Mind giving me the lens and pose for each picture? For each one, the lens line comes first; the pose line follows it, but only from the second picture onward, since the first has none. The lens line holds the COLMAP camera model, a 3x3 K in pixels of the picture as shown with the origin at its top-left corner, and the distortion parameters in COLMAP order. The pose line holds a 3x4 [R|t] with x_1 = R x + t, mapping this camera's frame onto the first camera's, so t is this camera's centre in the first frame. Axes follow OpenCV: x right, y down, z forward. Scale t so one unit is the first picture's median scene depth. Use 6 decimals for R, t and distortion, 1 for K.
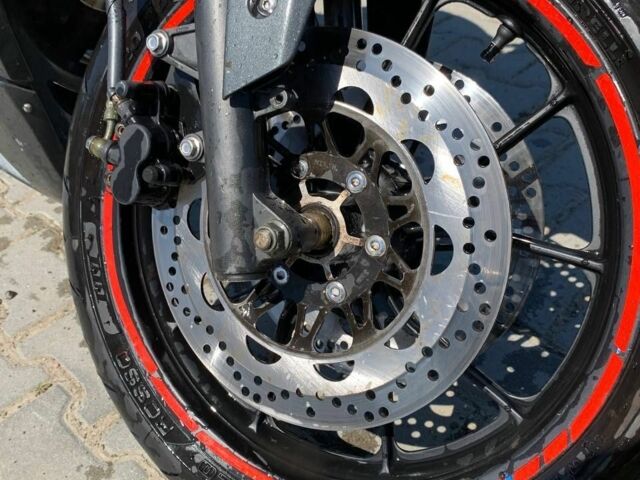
lens RADIAL K [[604.9, 0, 320.0], [0, 604.9, 240.0], [0, 0, 1]] dist [0.076610, -0.167694]
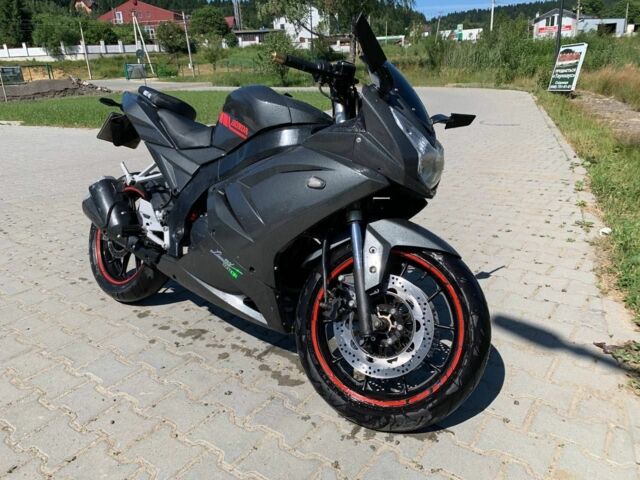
lens RADIAL K [[604.9, 0, 320.0], [0, 604.9, 240.0], [0, 0, 1]] dist [0.076610, -0.167694]
pose [[0.979957, -0.003435, 0.199180, -1.214639], [0.066866, 0.947517, -0.312634, 0.678290], [-0.187653, 0.319687, 0.928756, -2.770744]]
